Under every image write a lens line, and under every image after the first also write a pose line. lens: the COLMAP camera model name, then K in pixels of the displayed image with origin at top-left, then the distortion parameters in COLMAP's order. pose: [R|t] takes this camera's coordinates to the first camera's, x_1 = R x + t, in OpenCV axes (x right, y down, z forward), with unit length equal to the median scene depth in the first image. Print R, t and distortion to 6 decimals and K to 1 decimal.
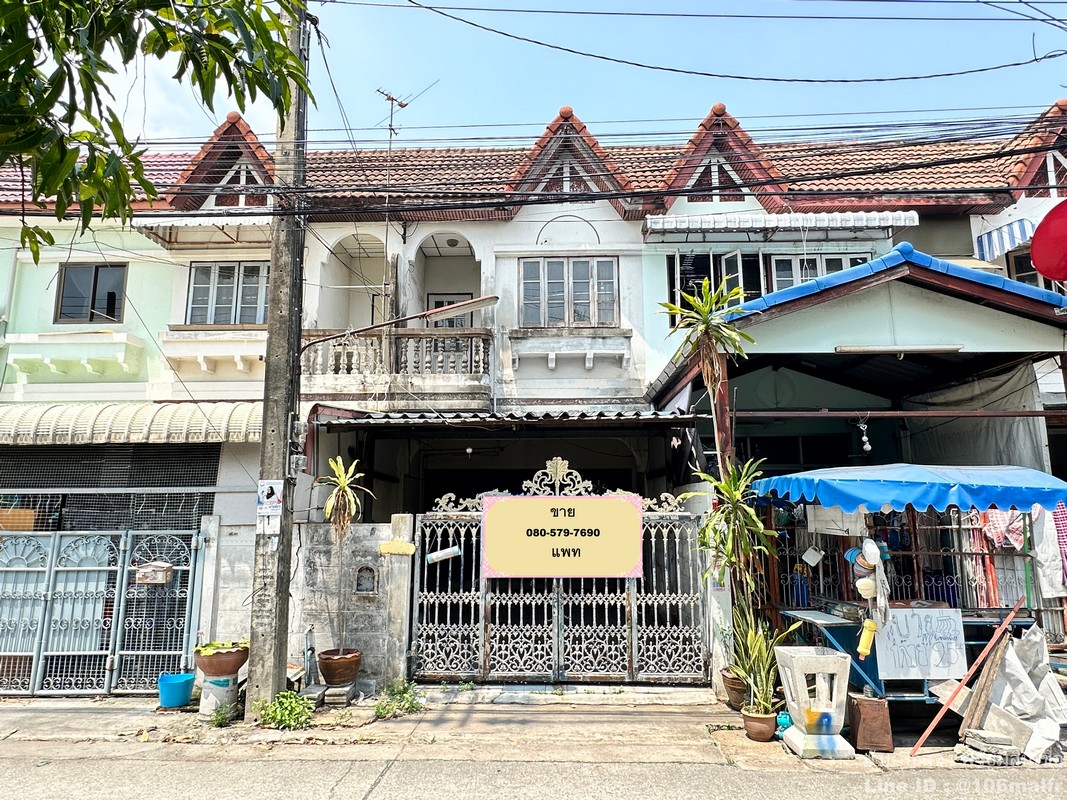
lens RADIAL K [[619.5, 0, 531.1], [0, 619.5, 397.2], [0, 0, 1]] dist [-0.005892, 0.015070]
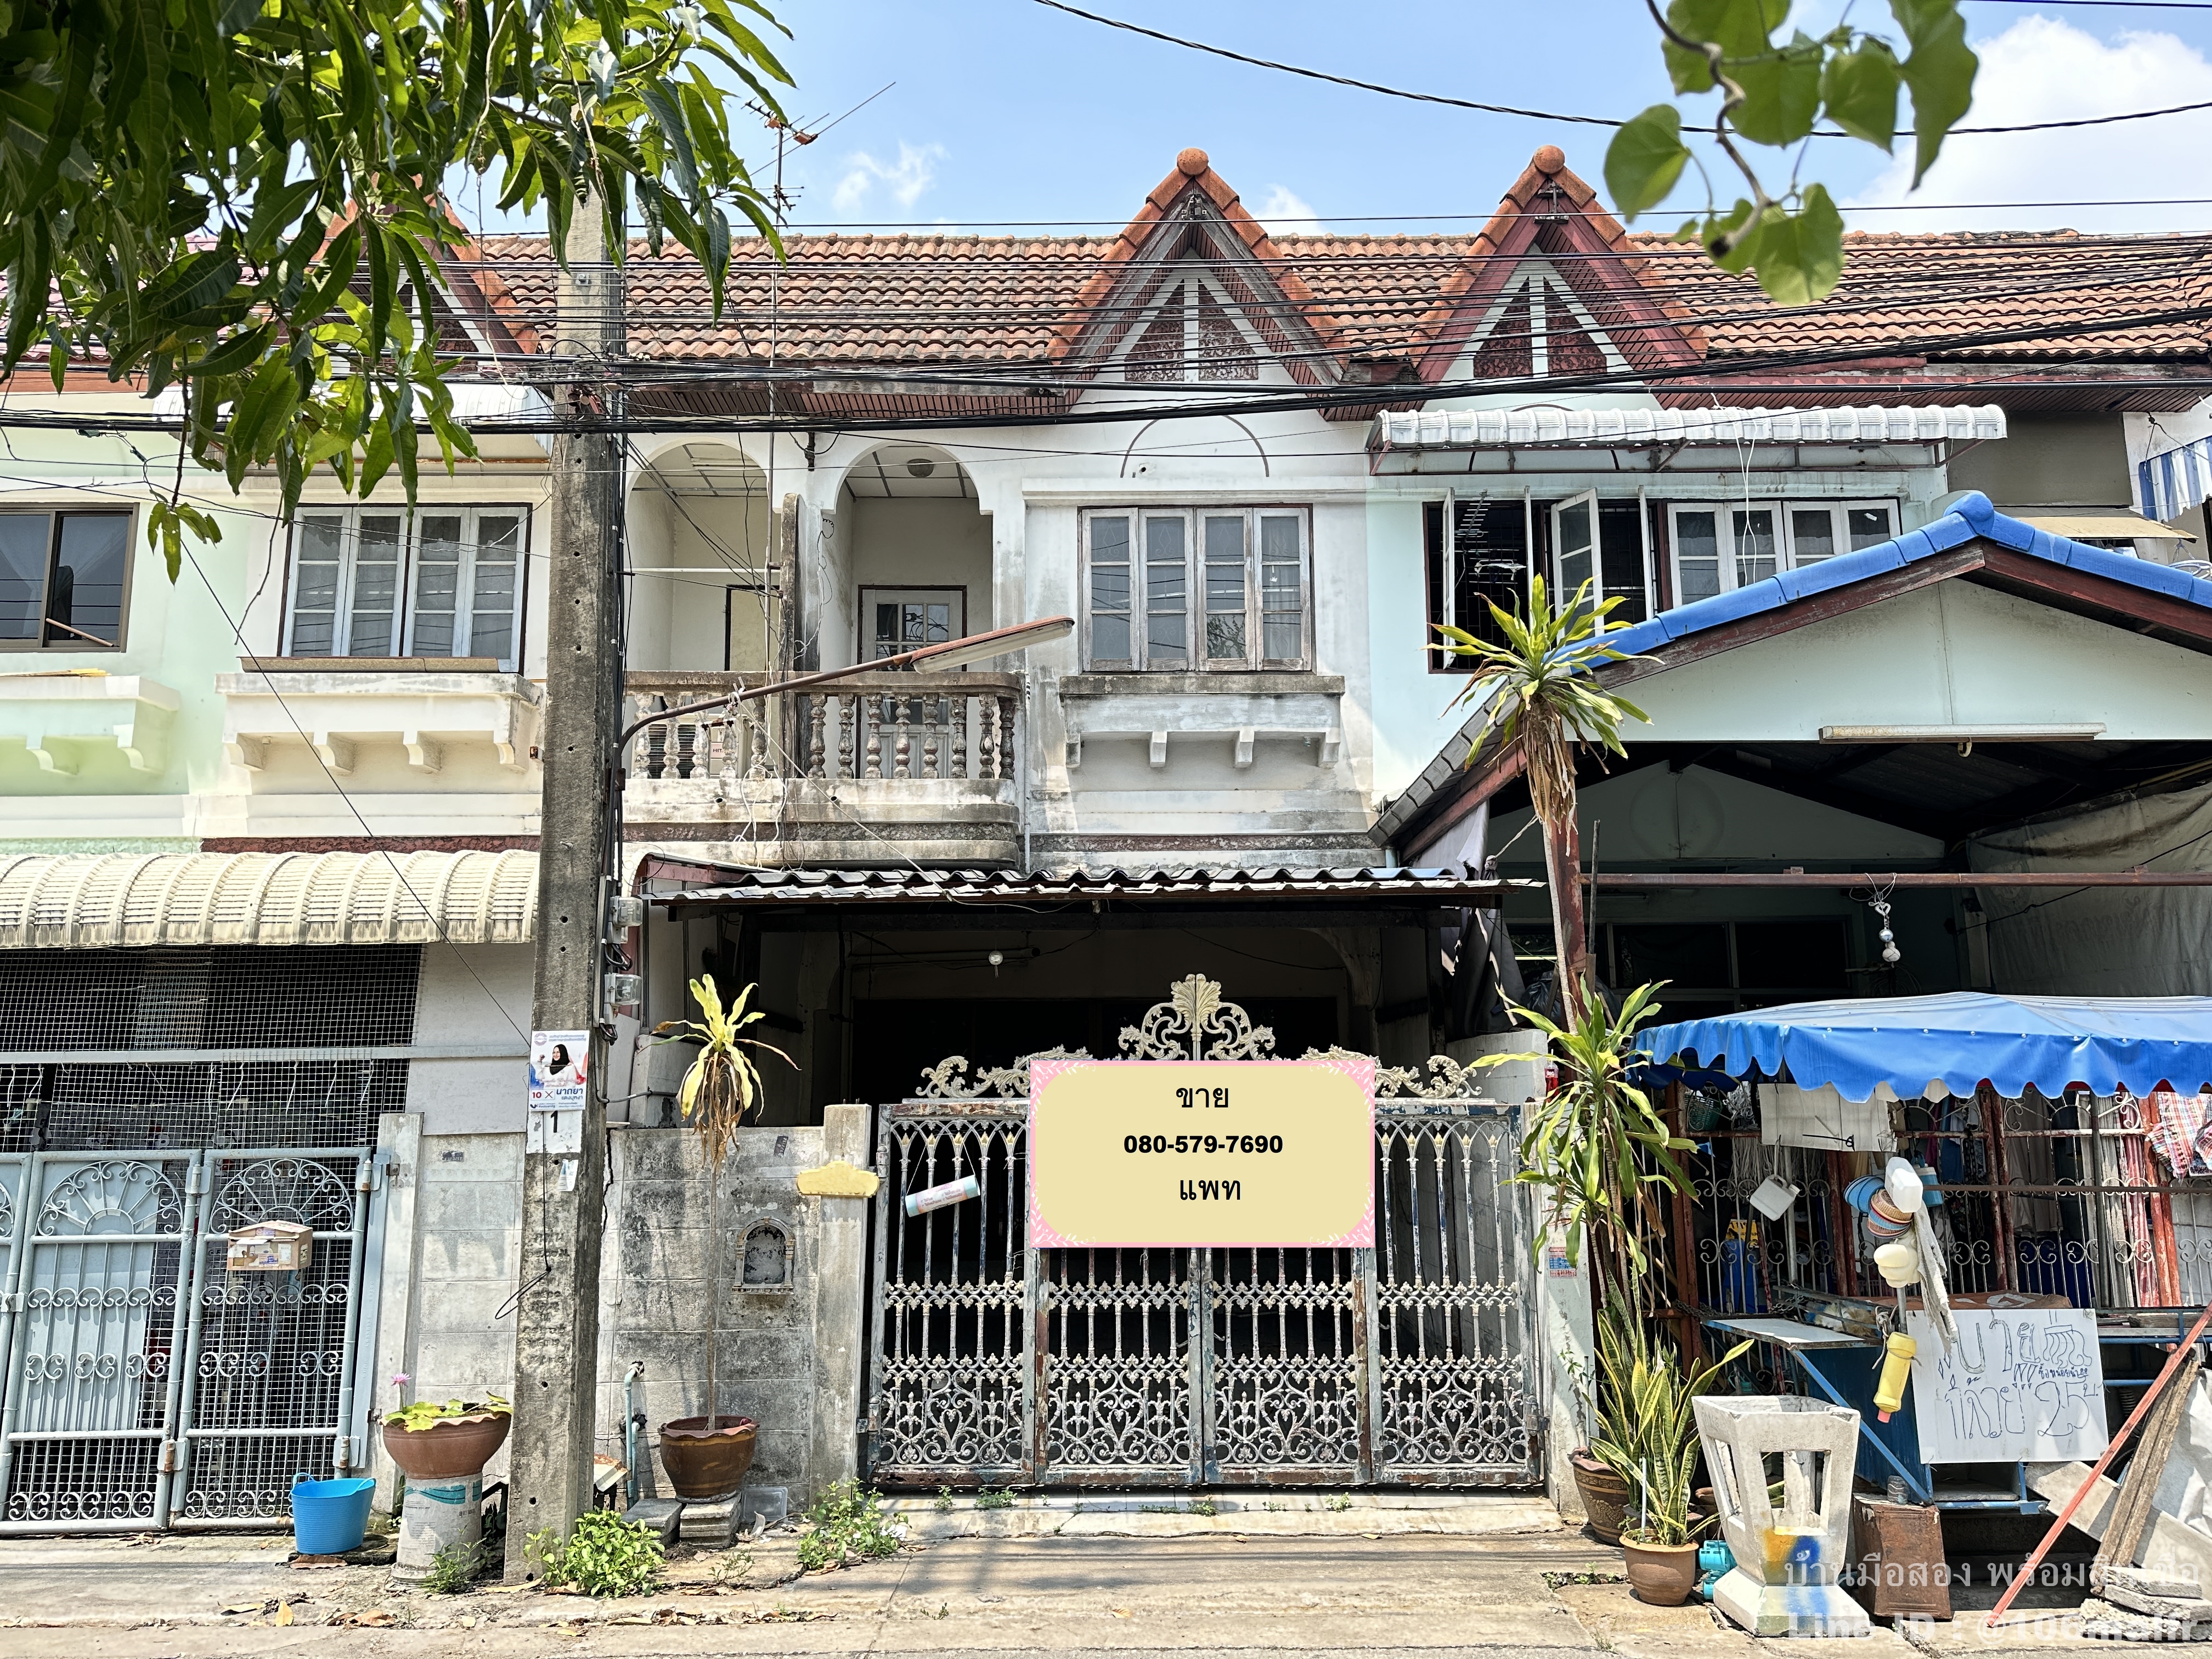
lens RADIAL K [[1547.3, 0, 1102.1], [0, 1547.3, 810.4], [0, 0, 1]] dist [0.058531, -0.048247]
pose [[0.999366, 0.002679, 0.035493, -0.068163], [-0.002518, 0.999986, -0.004567, -0.016316], [-0.035504, 0.004475, 0.999360, -0.111754]]
